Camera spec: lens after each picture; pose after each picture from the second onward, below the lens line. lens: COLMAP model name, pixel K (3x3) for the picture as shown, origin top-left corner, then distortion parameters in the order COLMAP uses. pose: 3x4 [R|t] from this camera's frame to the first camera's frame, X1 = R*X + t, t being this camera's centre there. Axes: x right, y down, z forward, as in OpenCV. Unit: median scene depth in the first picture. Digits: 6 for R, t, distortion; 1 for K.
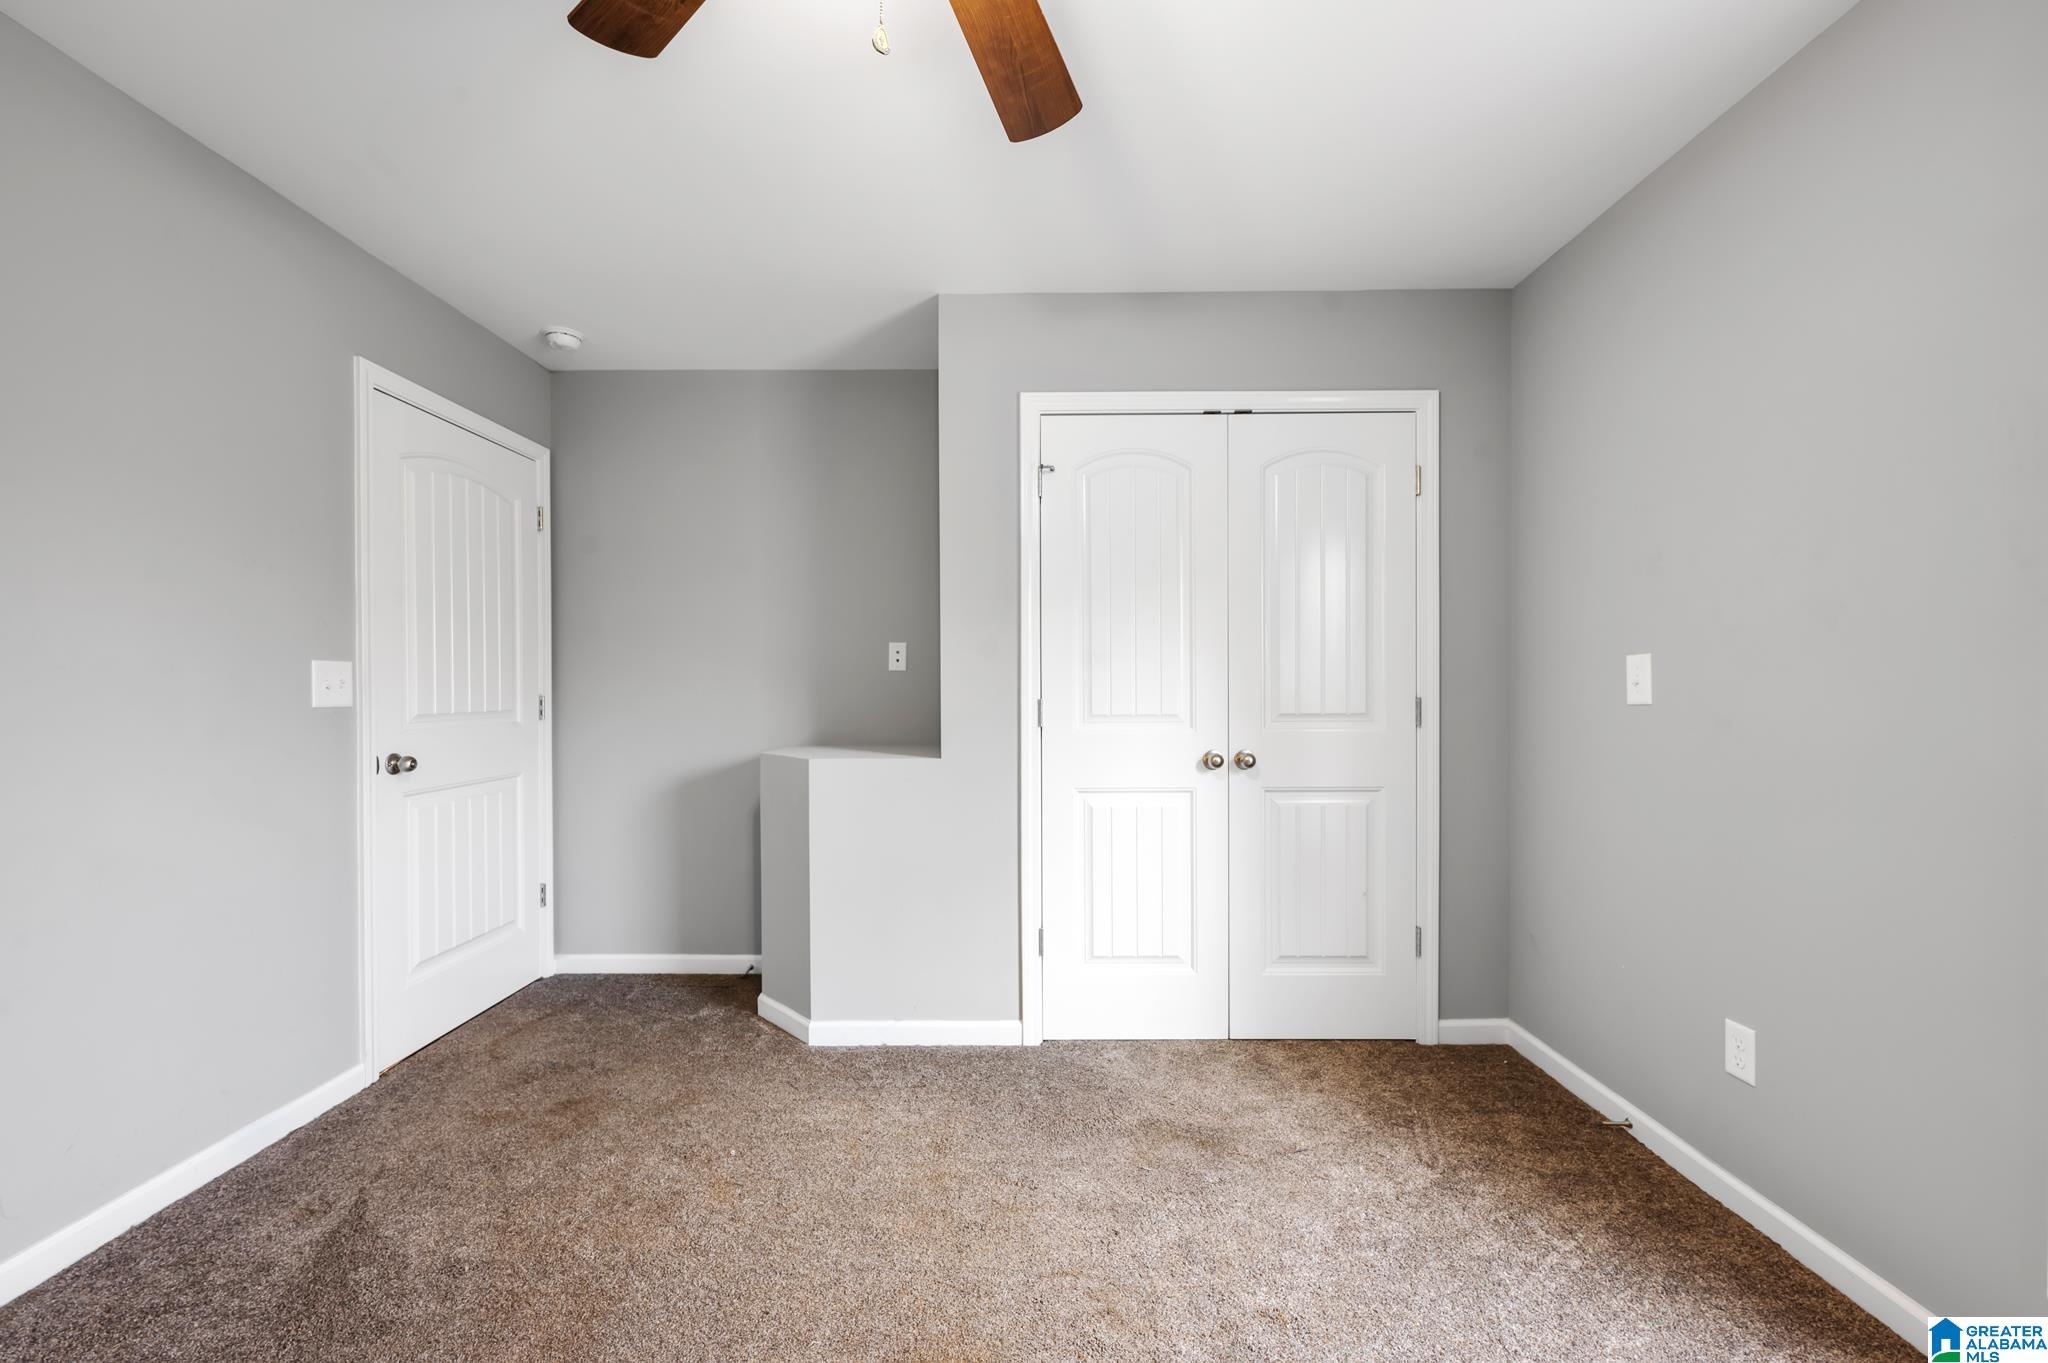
lens RADIAL K [[813.9, 0, 1024.0], [0, 813.9, 681.5], [0, 0, 1]] dist [0.000020, -0.000016]
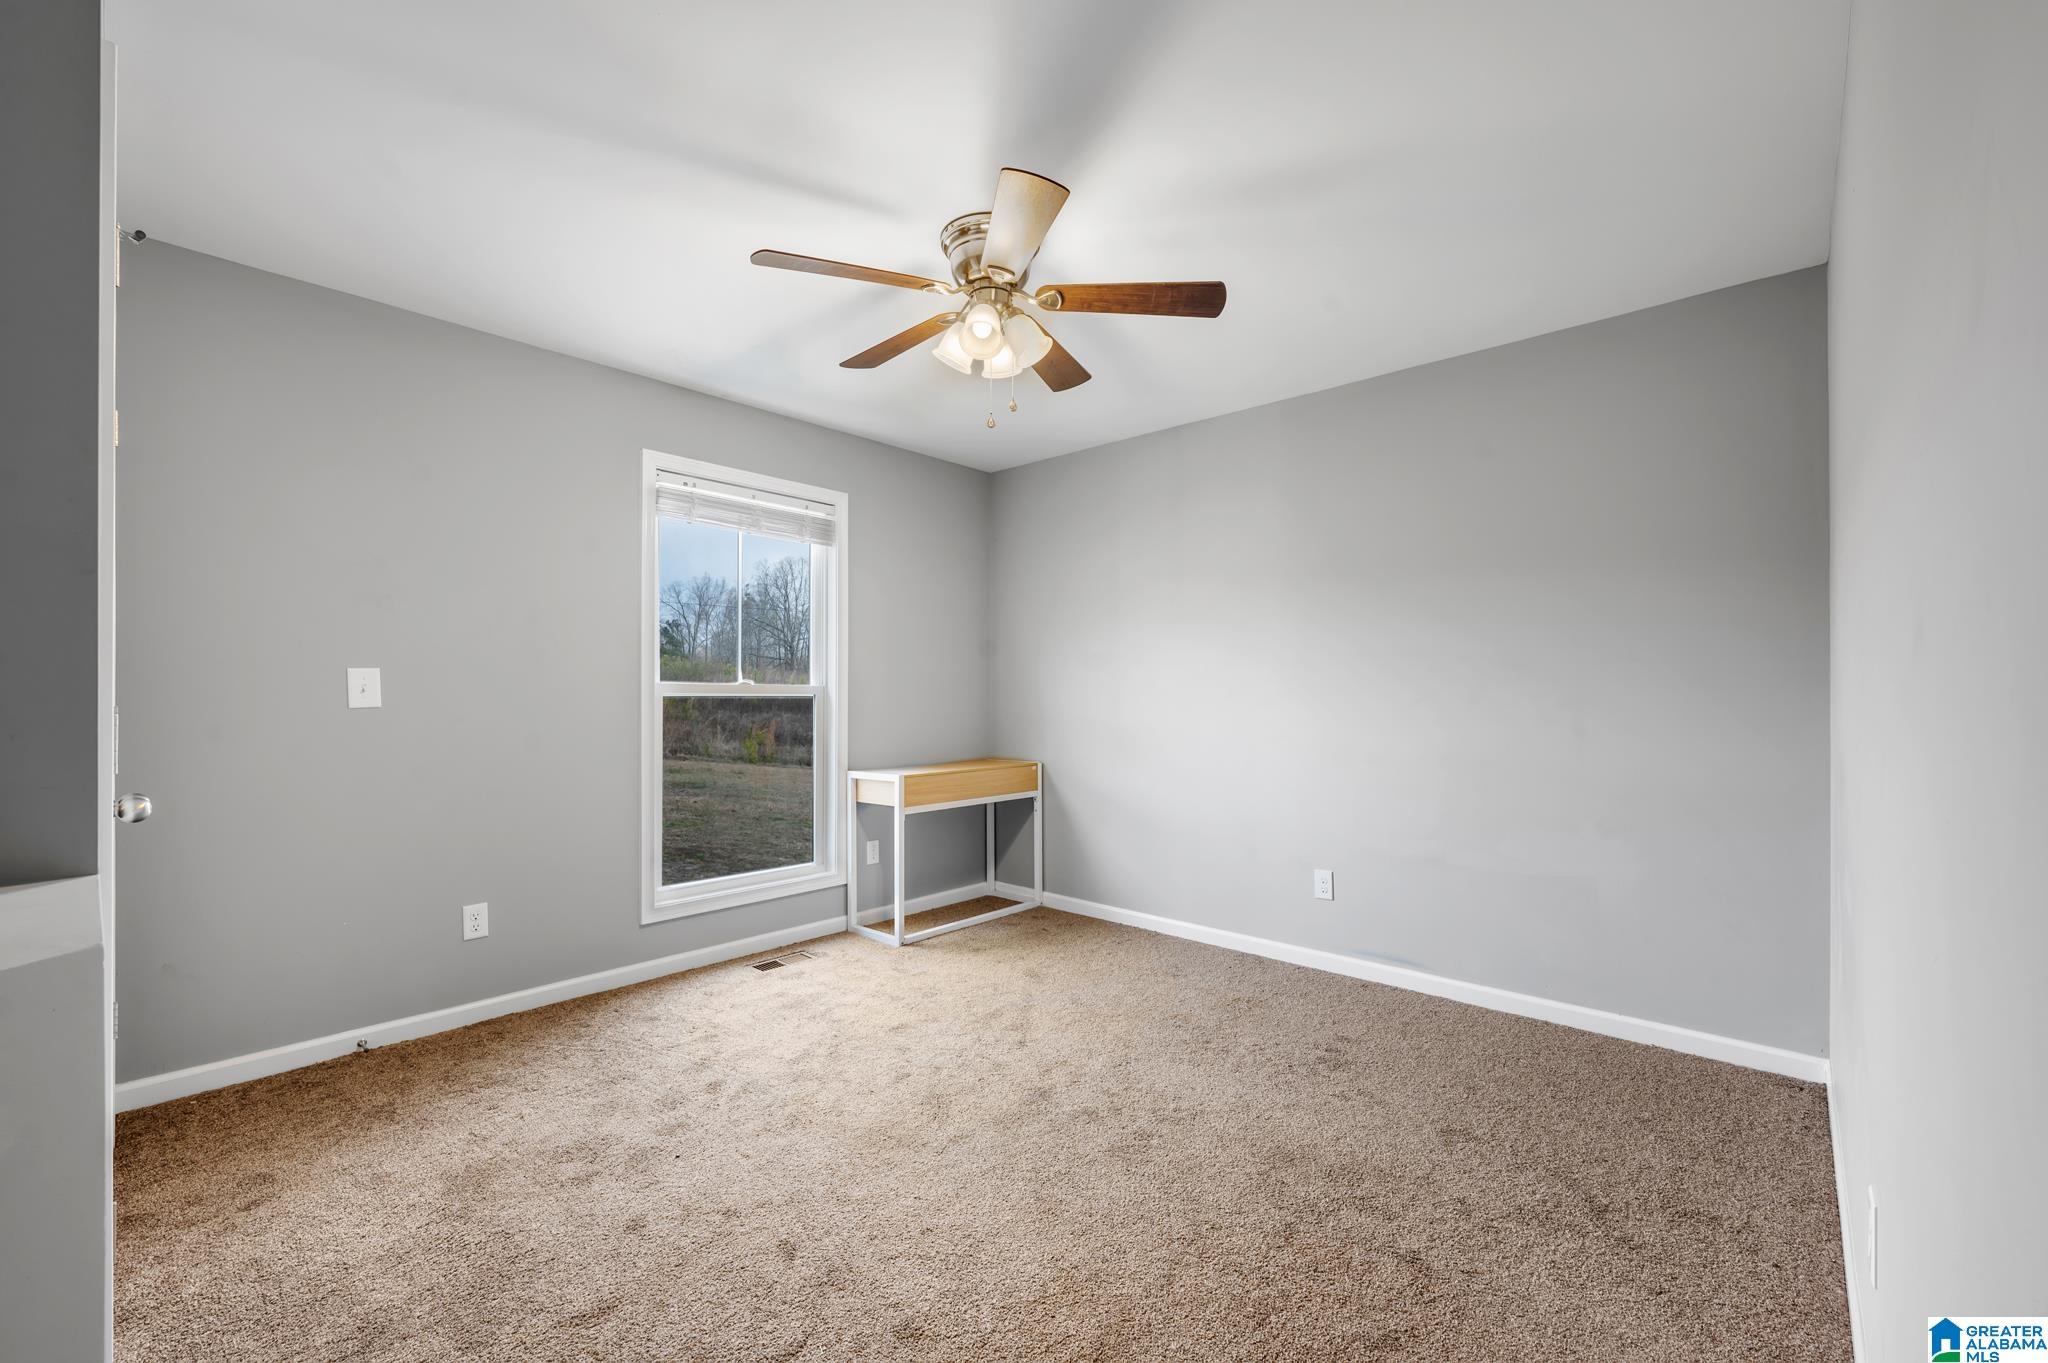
lens RADIAL K [[813.9, 0, 1024.0], [0, 813.9, 681.5], [0, 0, 1]] dist [0.000020, -0.000016]
pose [[-0.733650, 0.010732, 0.679443, -0.871123], [-0.004882, 0.999766, -0.021063, 0.009459], [-0.679510, -0.018770, -0.733426, 1.253561]]
